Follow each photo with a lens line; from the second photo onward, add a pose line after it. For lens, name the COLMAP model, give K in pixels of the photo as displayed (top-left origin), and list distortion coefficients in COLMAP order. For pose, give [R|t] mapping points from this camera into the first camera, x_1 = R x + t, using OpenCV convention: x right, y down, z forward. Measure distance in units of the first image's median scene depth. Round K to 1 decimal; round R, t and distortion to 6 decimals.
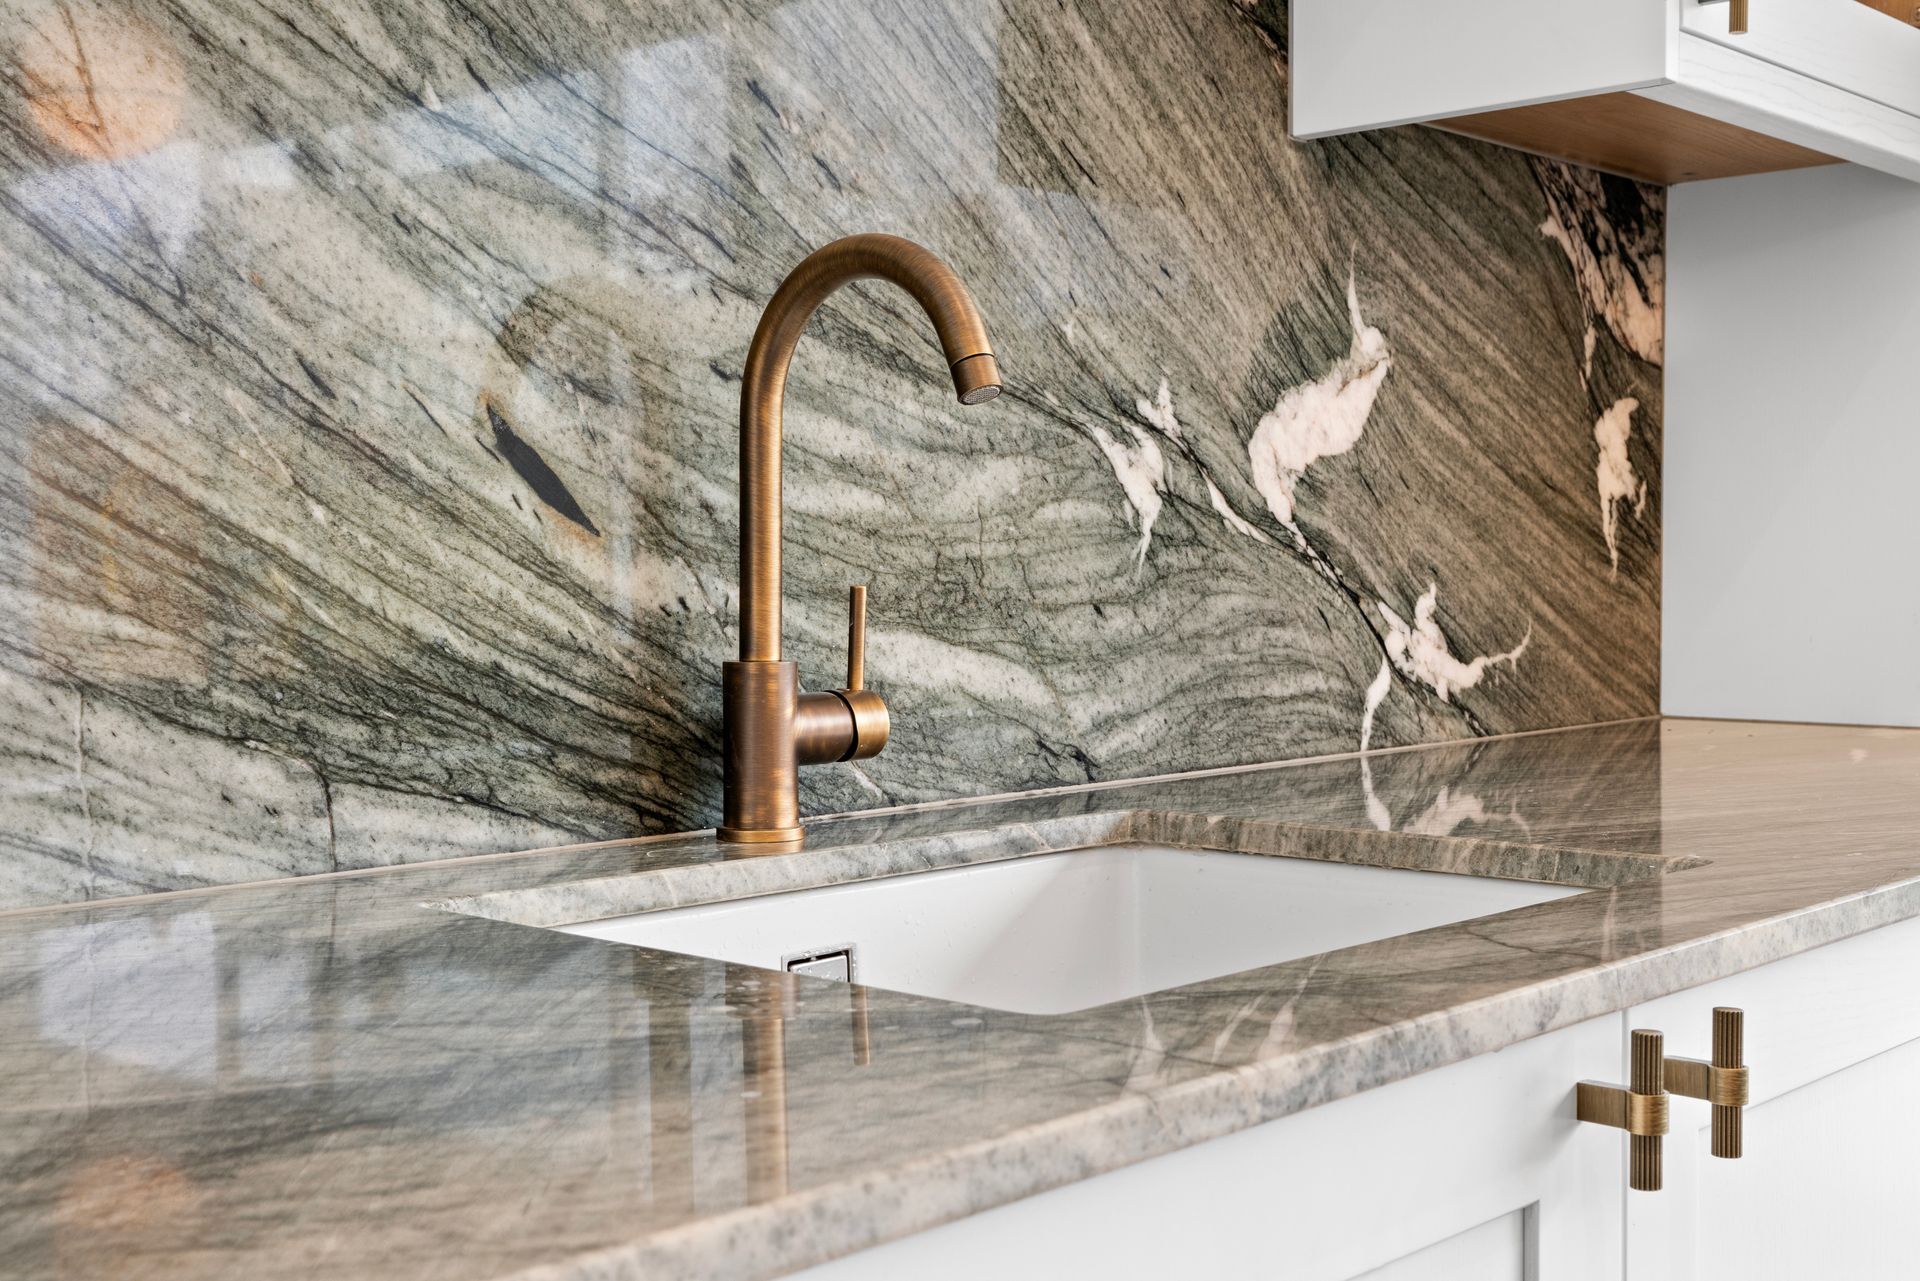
lens RADIAL K [[2239.2, 0, 960.8], [0, 2239.2, 645.0], [0, 0, 1]] dist [0.008857, 0.000000]
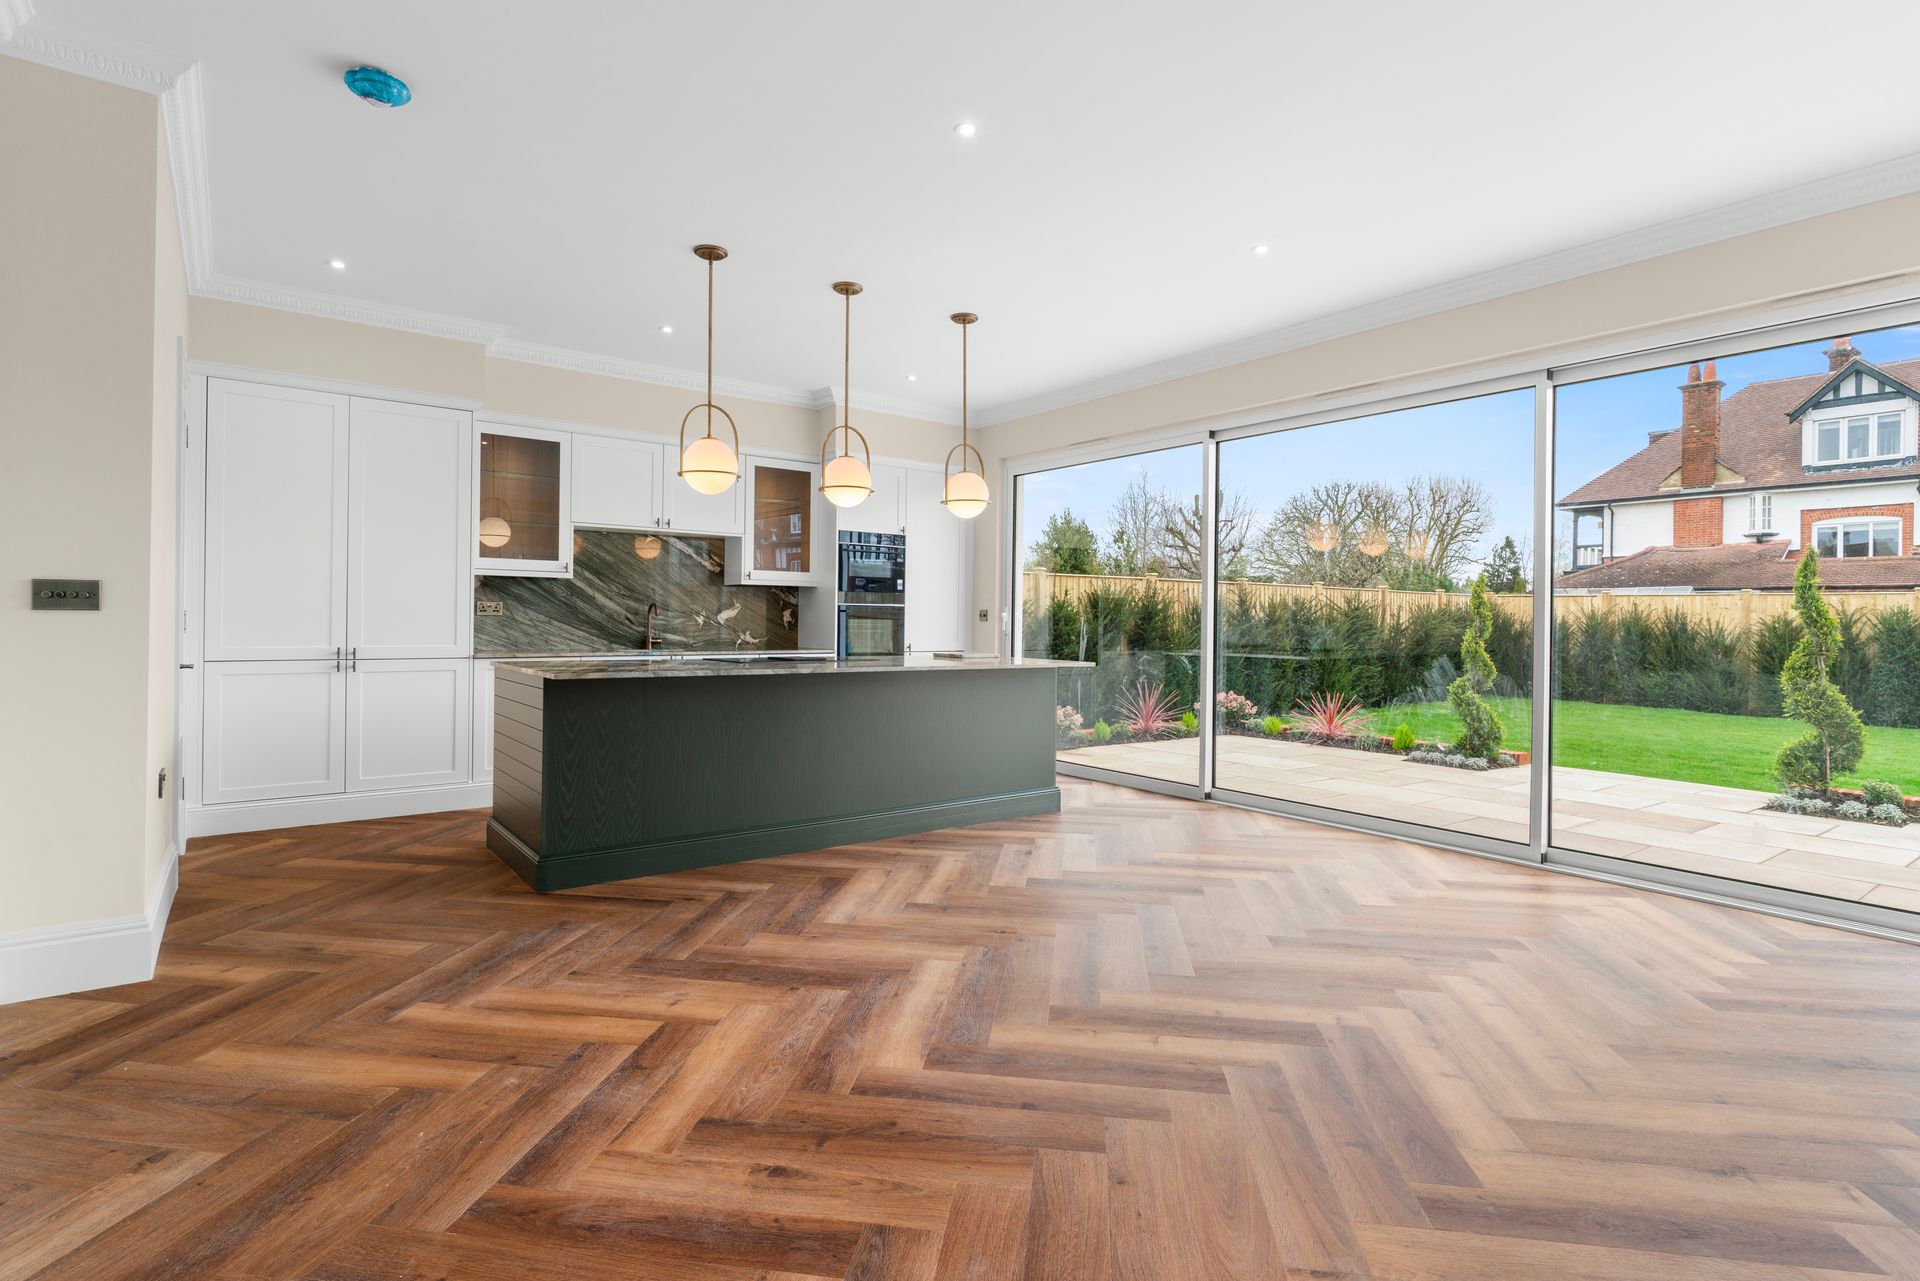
lens RADIAL K [[914.5, 0, 960.6], [0, 914.5, 626.5], [0, 0, 1]] dist [0.000289, -0.000002]
pose [[0.988356, 0.018789, -0.150994, 1.929869], [-0.023450, 0.999300, -0.029151, 0.052581], [0.150340, 0.032352, 0.988105, -3.045713]]
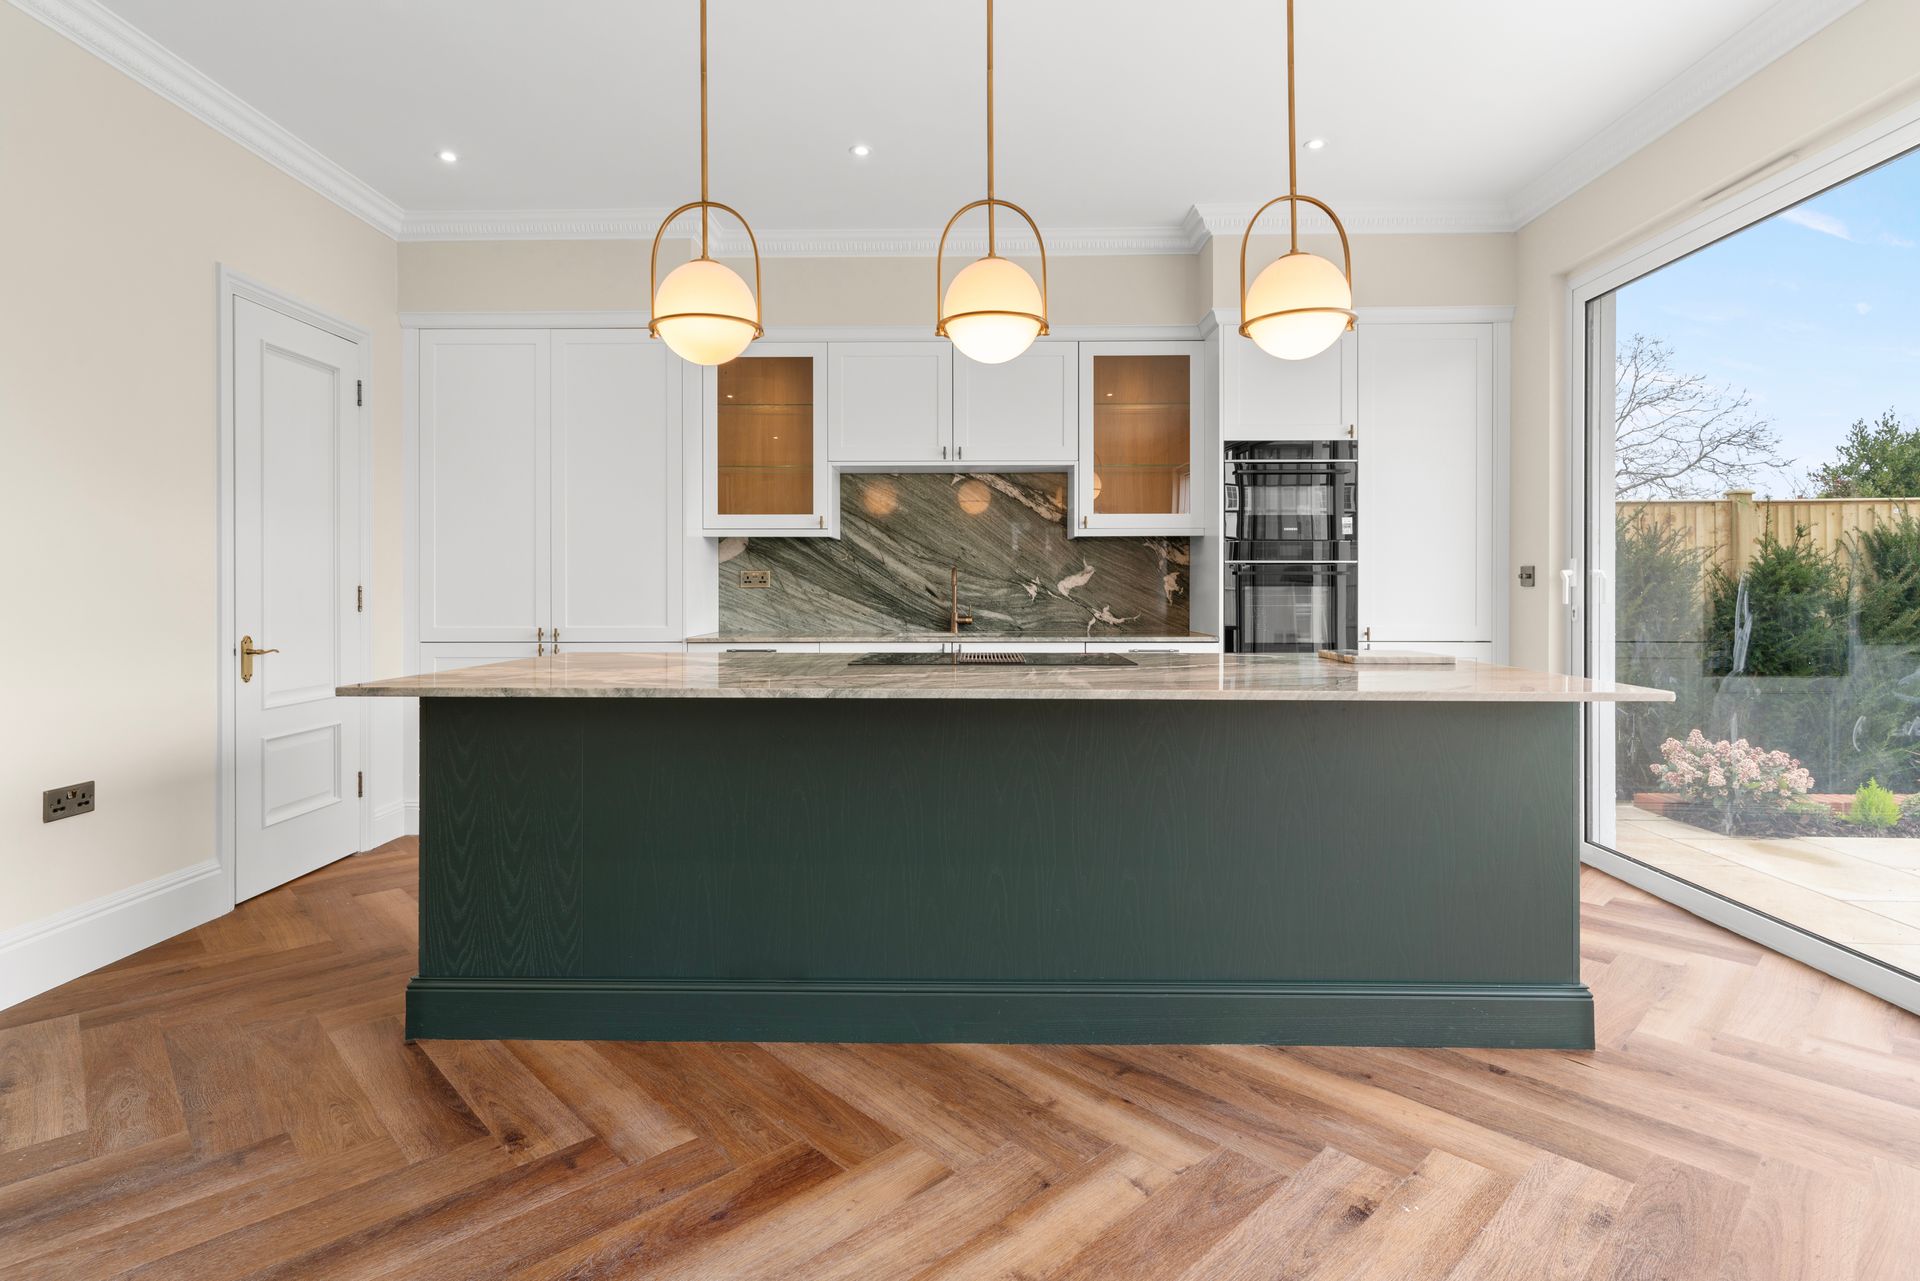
lens RADIAL K [[963.7, 0, 960.8], [0, 963.7, 589.2], [0, 0, 1]] dist [0.004870, 0.000306]
pose [[0.683157, 0.006059, -0.730247, 2.212839], [-0.030241, 0.999343, -0.020000, -0.008261], [0.729645, 0.035746, 0.682891, -1.314986]]
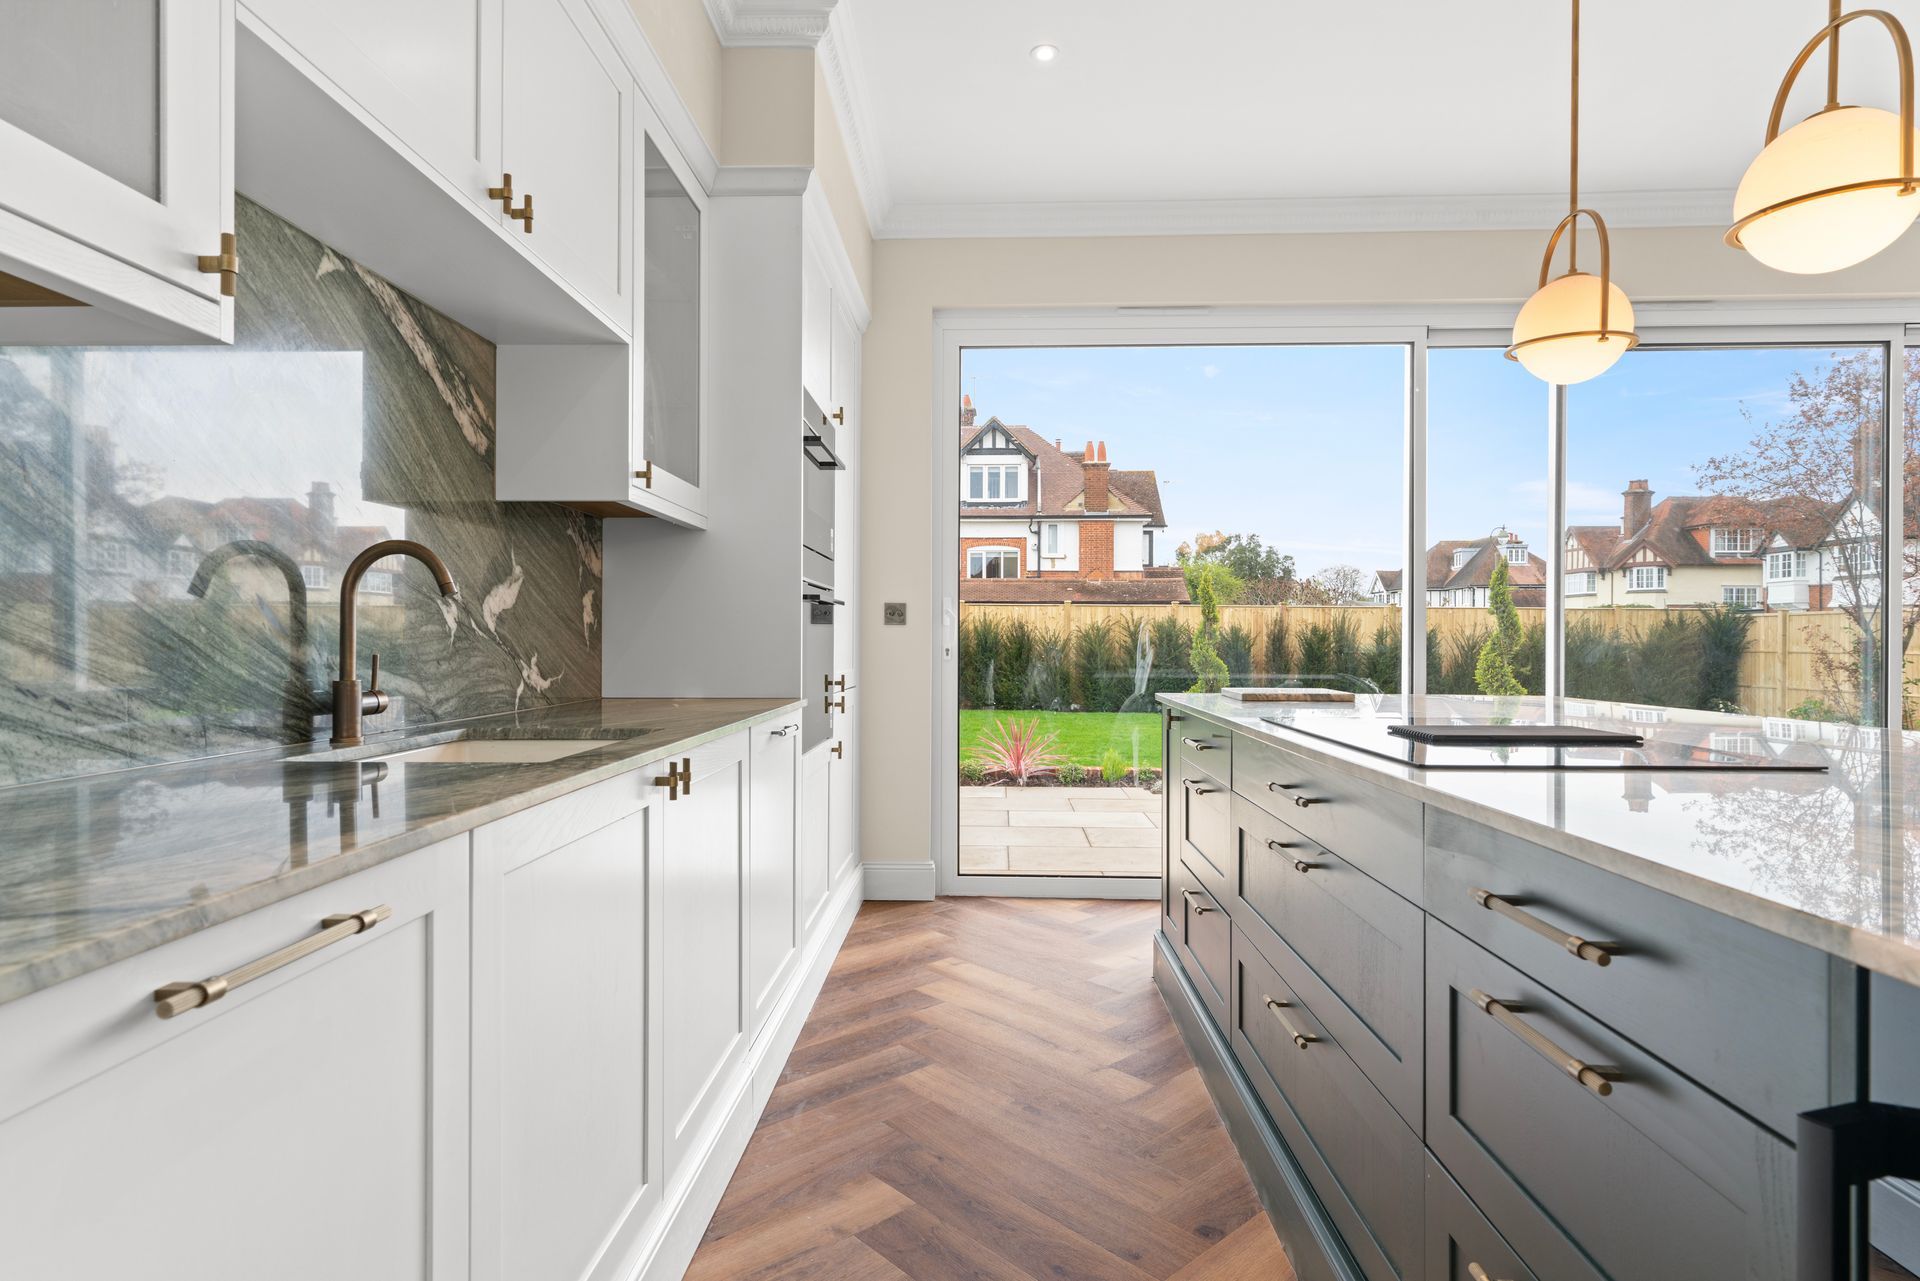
lens RADIAL K [[1007.1, 0, 957.0], [0, 1007.1, 638.8], [0, 0, 1]] dist [0.007244, 0.001877]
pose [[0.749305, 0.008399, 0.662172, -0.292032], [0.017719, 0.999307, -0.032725, 0.008075], [-0.661988, 0.036254, 0.748637, -0.407560]]
